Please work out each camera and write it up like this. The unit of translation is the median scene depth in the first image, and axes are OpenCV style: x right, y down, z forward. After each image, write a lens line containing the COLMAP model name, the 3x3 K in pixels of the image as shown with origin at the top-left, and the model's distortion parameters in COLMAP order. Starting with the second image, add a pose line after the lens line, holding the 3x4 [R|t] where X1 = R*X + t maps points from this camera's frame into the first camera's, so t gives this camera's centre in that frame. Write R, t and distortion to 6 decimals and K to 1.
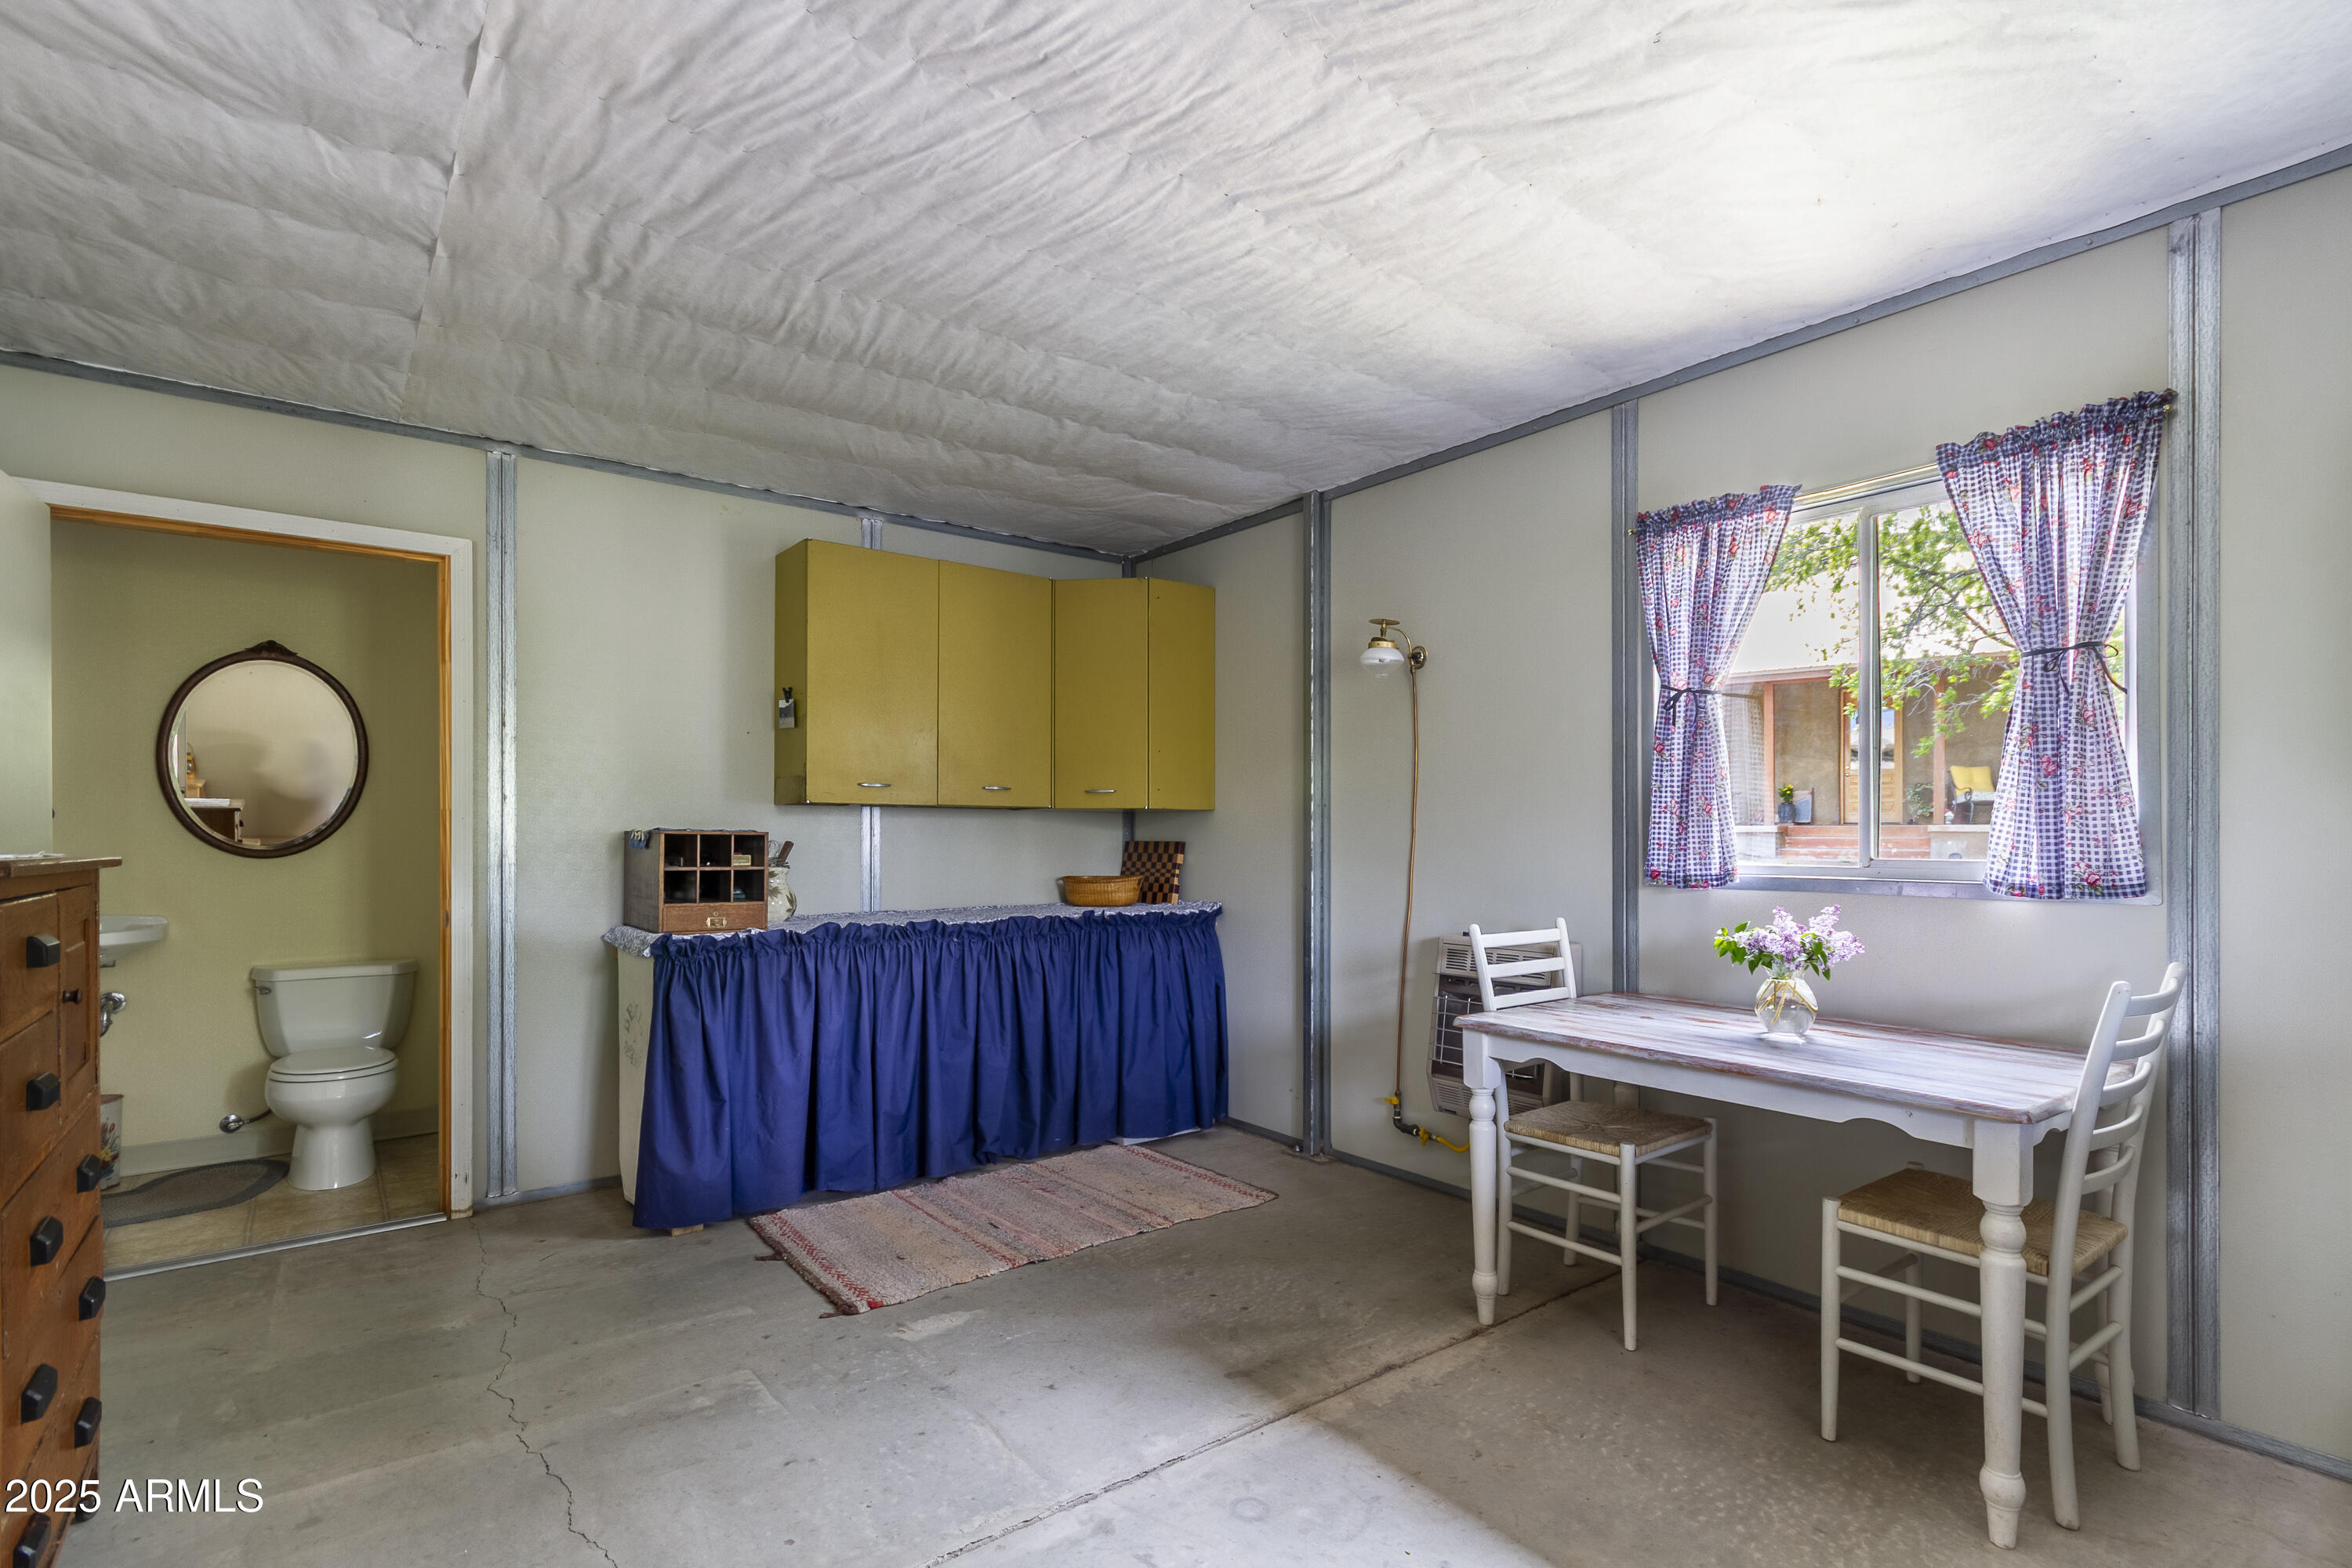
lens RADIAL K [[1163.6, 0, 1211.7], [0, 1163.6, 834.0], [0, 0, 1]] dist [0.001158, 0.000489]
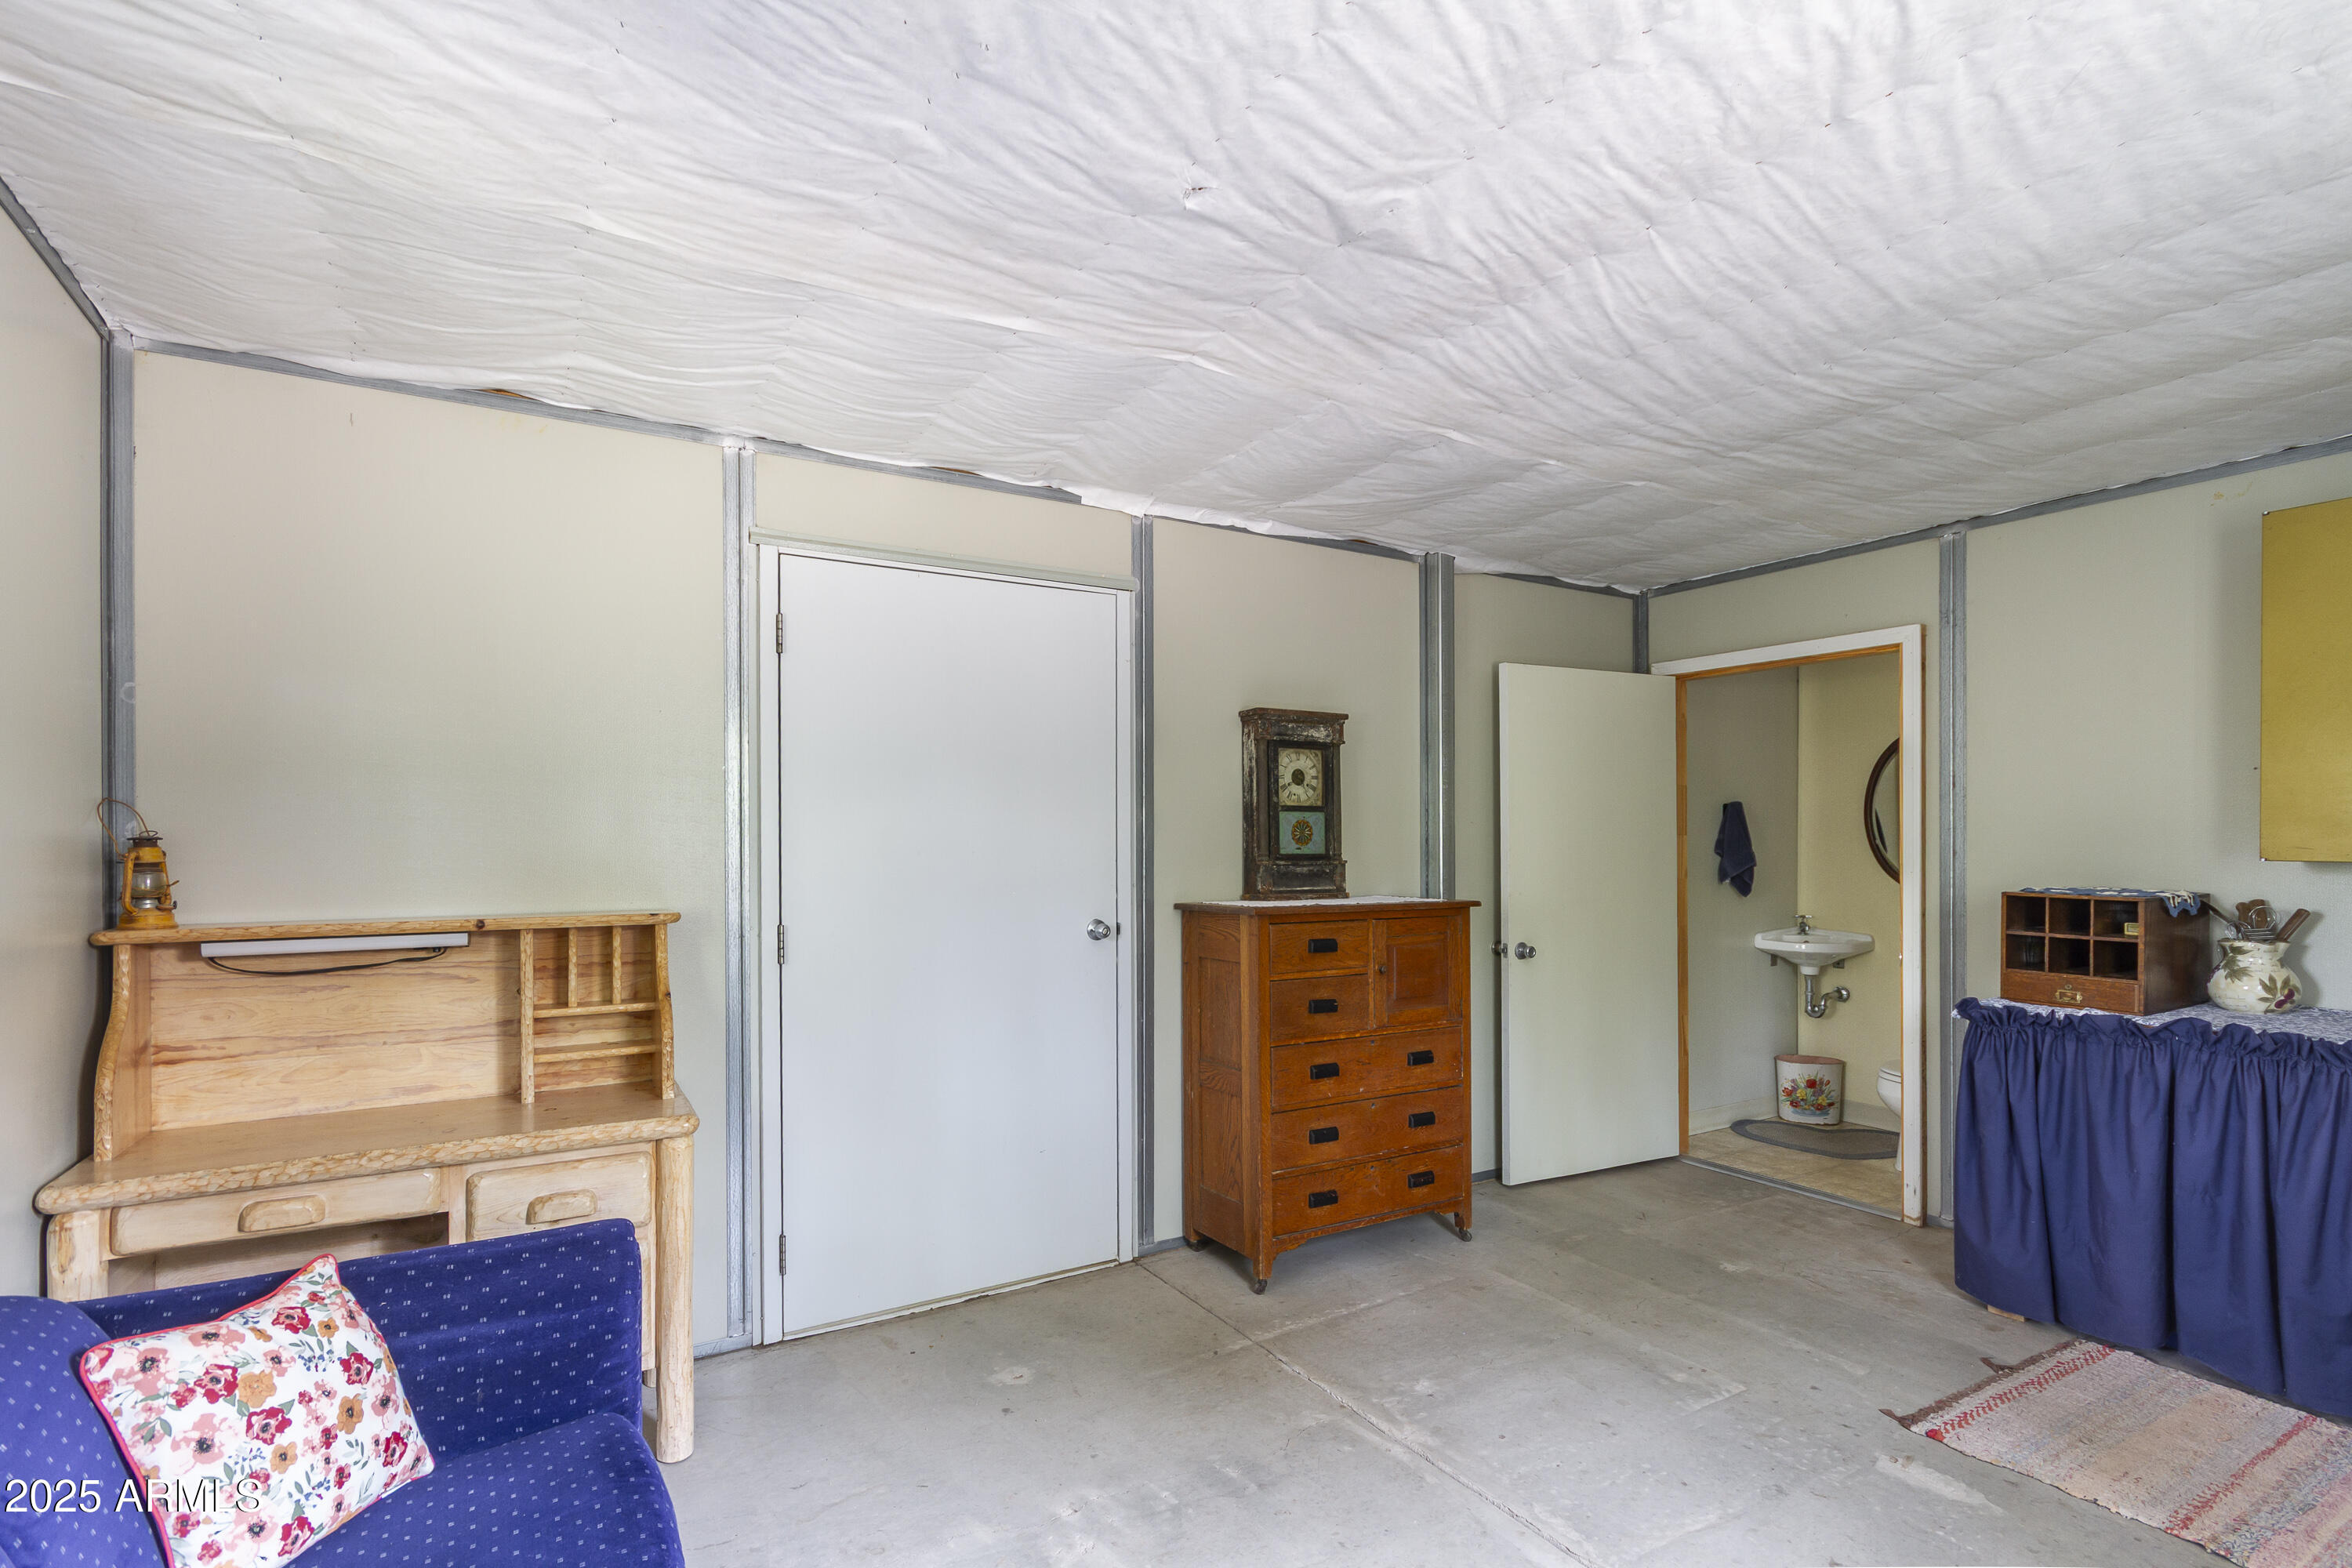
lens RADIAL K [[1084.4, 0, 1142.3], [0, 1084.4, 836.9], [0, 0, 1]] dist [0.000945, 0.001168]
pose [[-0.151639, -0.000886, -0.988436, 0.571944], [0.004443, 0.999989, -0.001578, -0.054733], [0.988426, -0.004631, -0.151633, 0.469698]]
